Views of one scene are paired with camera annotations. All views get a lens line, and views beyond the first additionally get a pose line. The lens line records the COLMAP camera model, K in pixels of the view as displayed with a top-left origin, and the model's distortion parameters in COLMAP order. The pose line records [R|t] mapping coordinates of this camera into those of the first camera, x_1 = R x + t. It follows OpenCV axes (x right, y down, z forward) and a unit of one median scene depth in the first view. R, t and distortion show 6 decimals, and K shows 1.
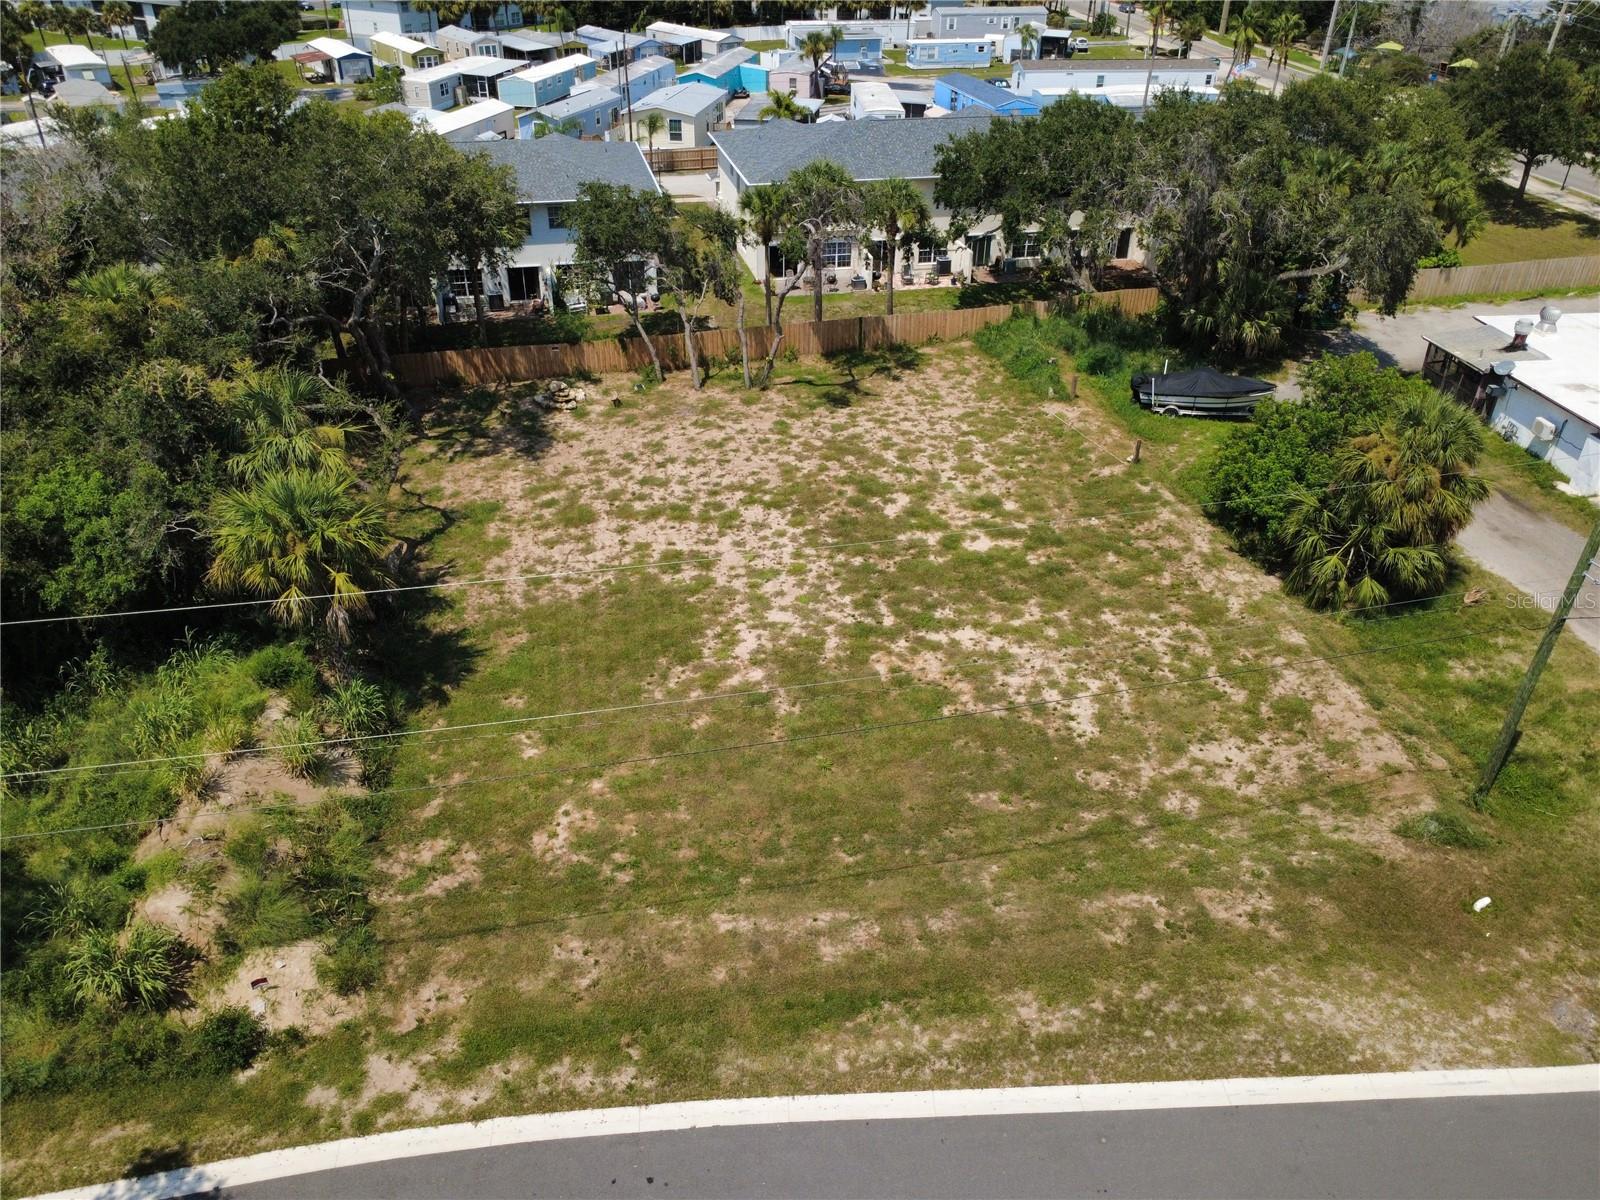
lens RADIAL K [[1170.6, 0, 800.8], [0, 1170.6, 596.2], [0, 0, 1]] dist [-0.004002, 0.008187]
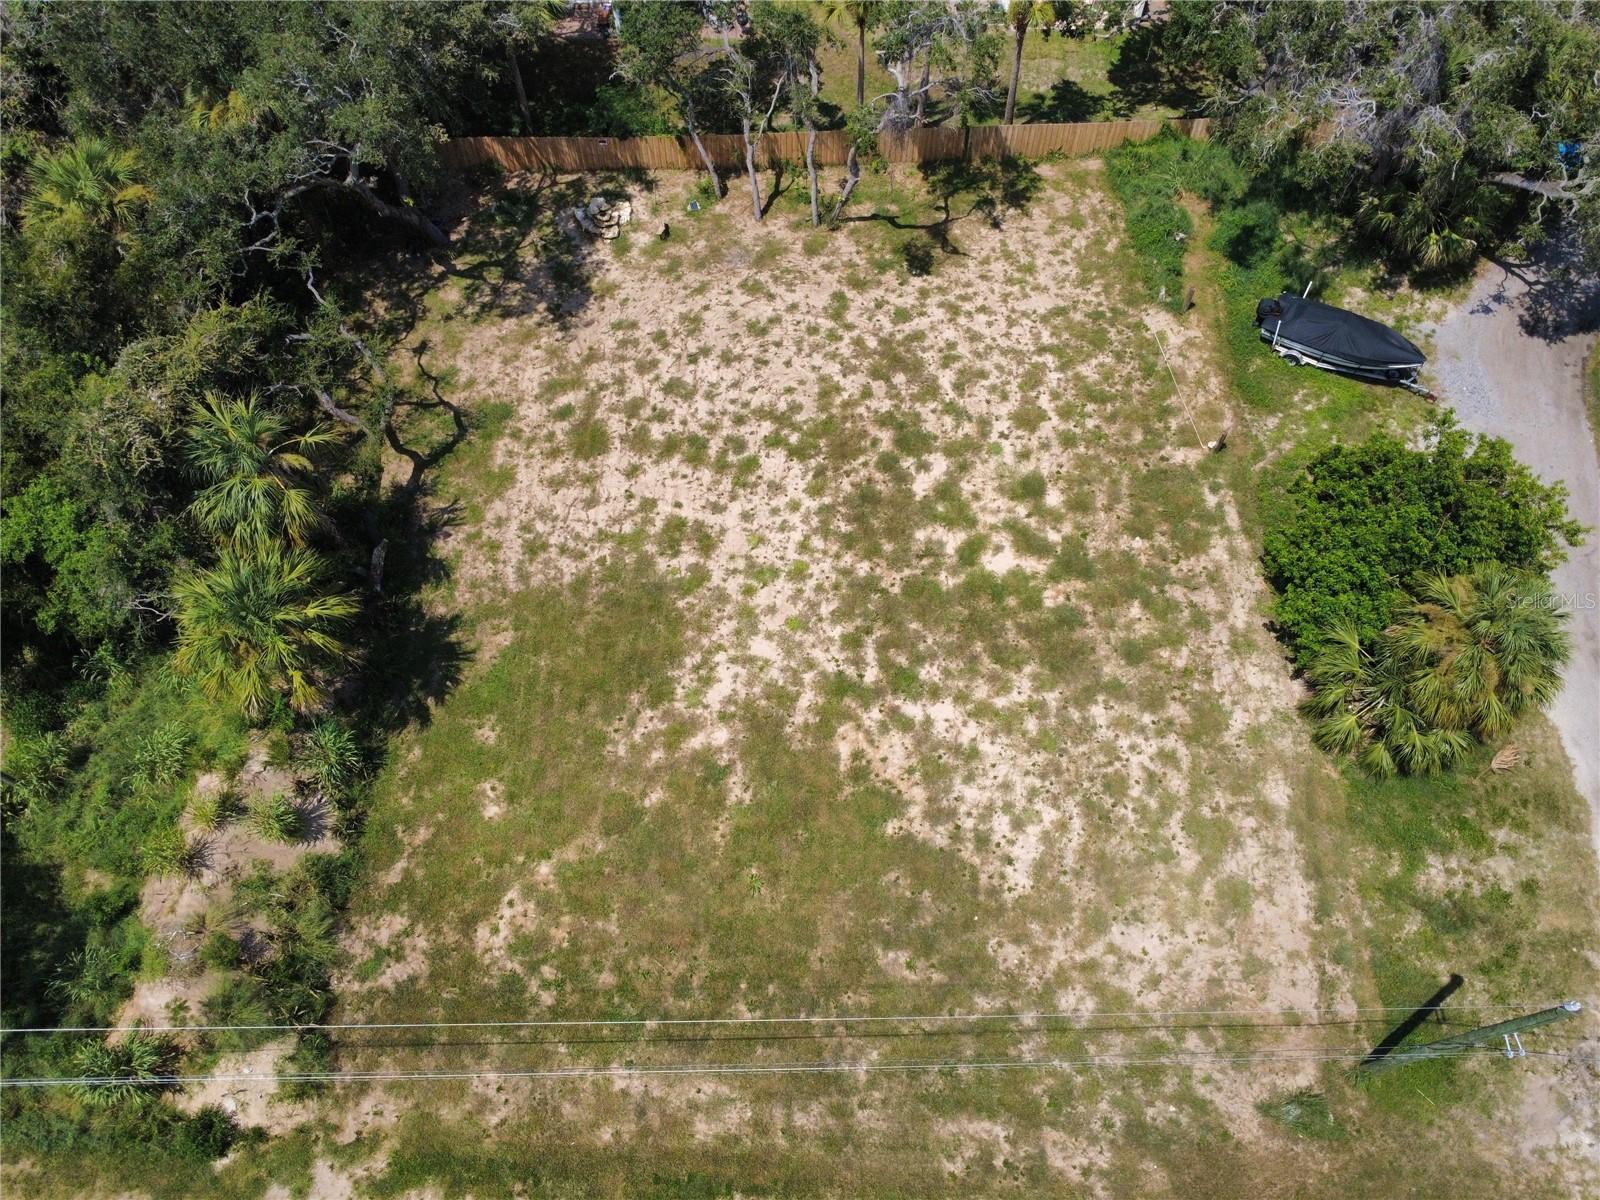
lens RADIAL K [[1170.6, 0, 803.0], [0, 1170.6, 598.3], [0, 0, 1]] dist [-0.004002, 0.008187]
pose [[0.982849, 0.158005, -0.095089, 0.101945], [-0.096285, 0.879455, 0.466141, -0.481354], [0.157279, -0.448991, 0.879585, 0.164643]]
